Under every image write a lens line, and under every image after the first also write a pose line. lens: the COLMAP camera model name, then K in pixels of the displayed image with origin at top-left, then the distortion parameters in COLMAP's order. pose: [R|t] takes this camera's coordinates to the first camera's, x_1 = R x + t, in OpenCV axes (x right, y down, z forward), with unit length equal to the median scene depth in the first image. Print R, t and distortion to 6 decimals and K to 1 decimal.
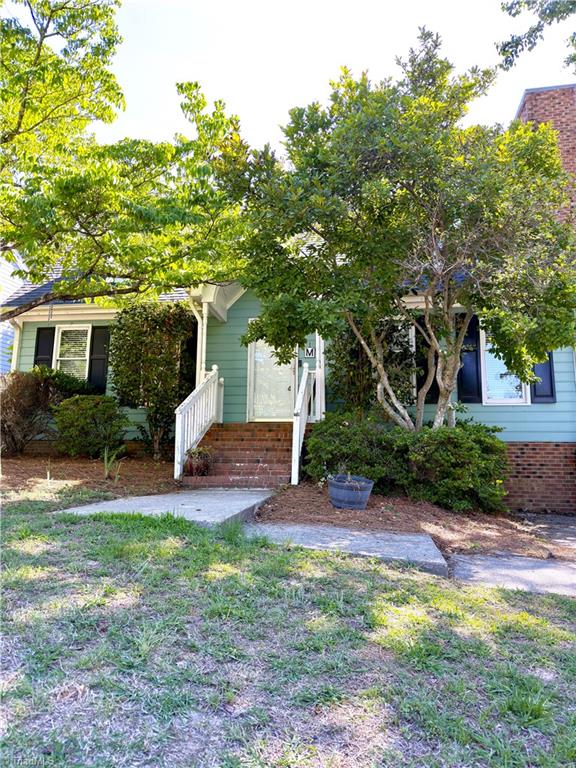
lens RADIAL K [[547.4, 0, 273.3], [0, 547.4, 379.9], [0, 0, 1]] dist [0.055634, -0.066565]
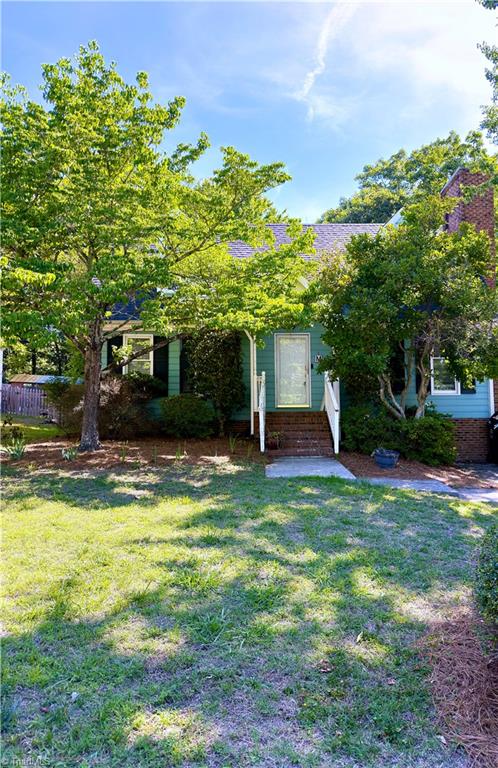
lens RADIAL K [[569.1, 0, 256.6], [0, 569.1, 381.8], [0, 0, 1]] dist [0.013488, -0.000059]
pose [[0.983364, -0.012871, 0.181187, -0.432292], [-0.005879, 0.994708, 0.102571, -0.167811], [-0.181548, -0.101930, 0.978085, -0.518532]]
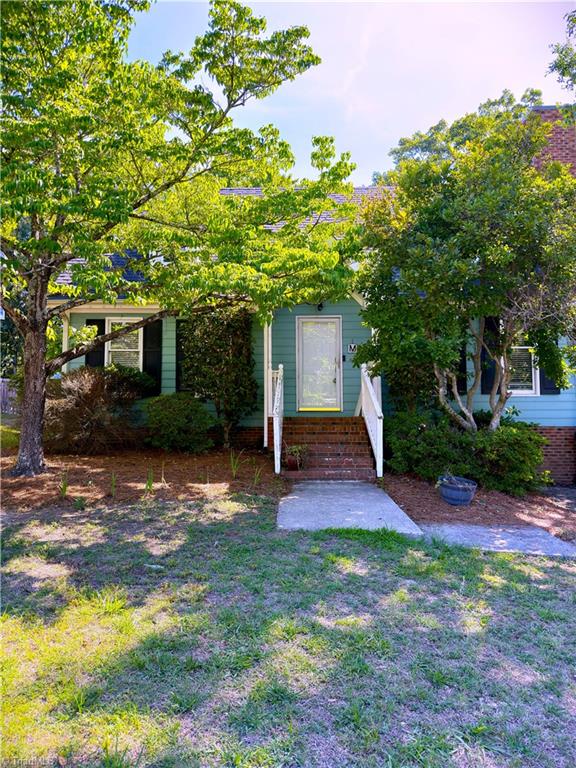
lens RADIAL K [[547.4, 0, 260.2], [0, 547.4, 378.2], [0, 0, 1]] dist [0.055634, -0.066565]
pose [[0.990126, -0.008226, 0.139938, -0.330154], [-0.006152, 0.994765, 0.102000, -0.121680], [-0.140045, -0.101854, 0.984893, -0.102130]]
